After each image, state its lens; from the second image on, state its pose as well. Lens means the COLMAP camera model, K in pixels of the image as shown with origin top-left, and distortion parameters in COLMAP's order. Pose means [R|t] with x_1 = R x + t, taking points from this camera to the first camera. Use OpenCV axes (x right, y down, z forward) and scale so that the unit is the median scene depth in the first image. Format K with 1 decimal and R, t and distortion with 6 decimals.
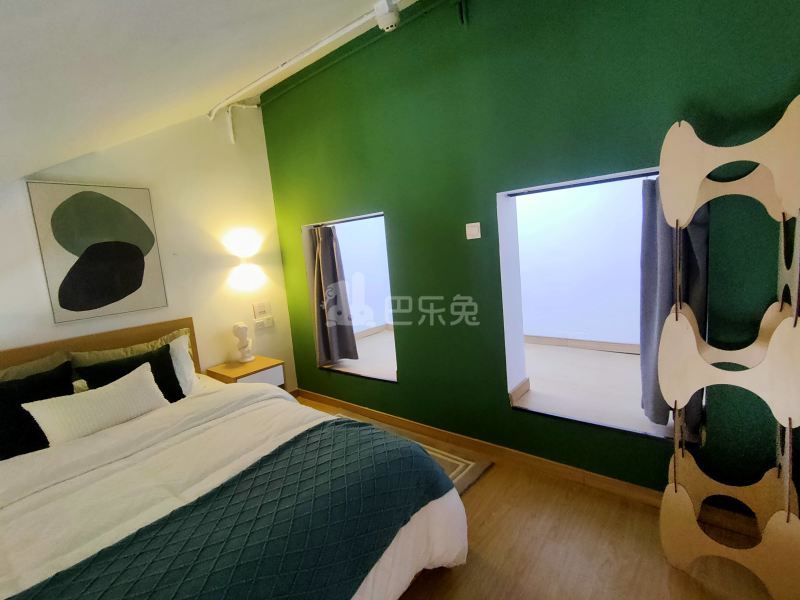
lens RADIAL K [[380.6, 0, 400.6], [0, 380.6, 297.7], [0, 0, 1]] dist [0.009791, 0.001826]
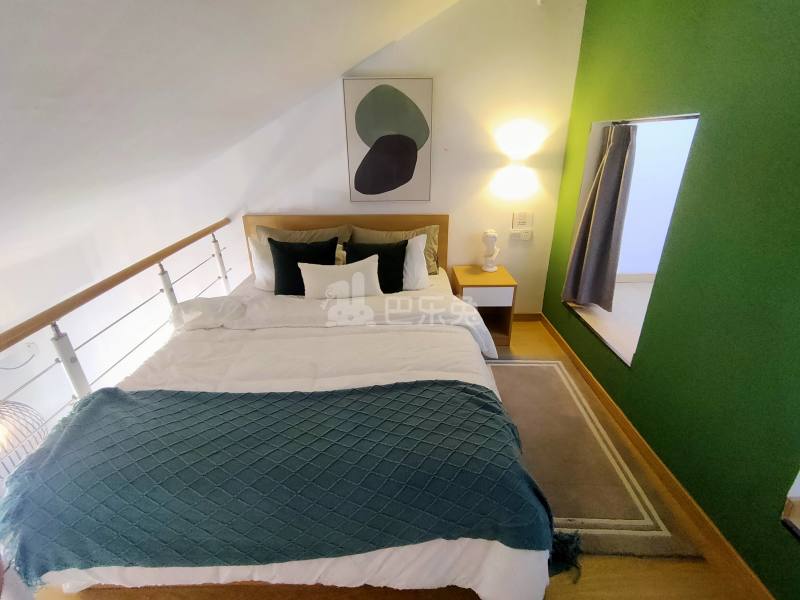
lens RADIAL K [[380.6, 0, 400.6], [0, 380.6, 299.4], [0, 0, 1]] dist [0.009791, 0.001826]
pose [[0.630486, 0.378104, -0.677883, 0.175195], [-0.146042, 0.915522, 0.374821, -0.118081], [0.762338, -0.137320, 0.632443, 0.233312]]
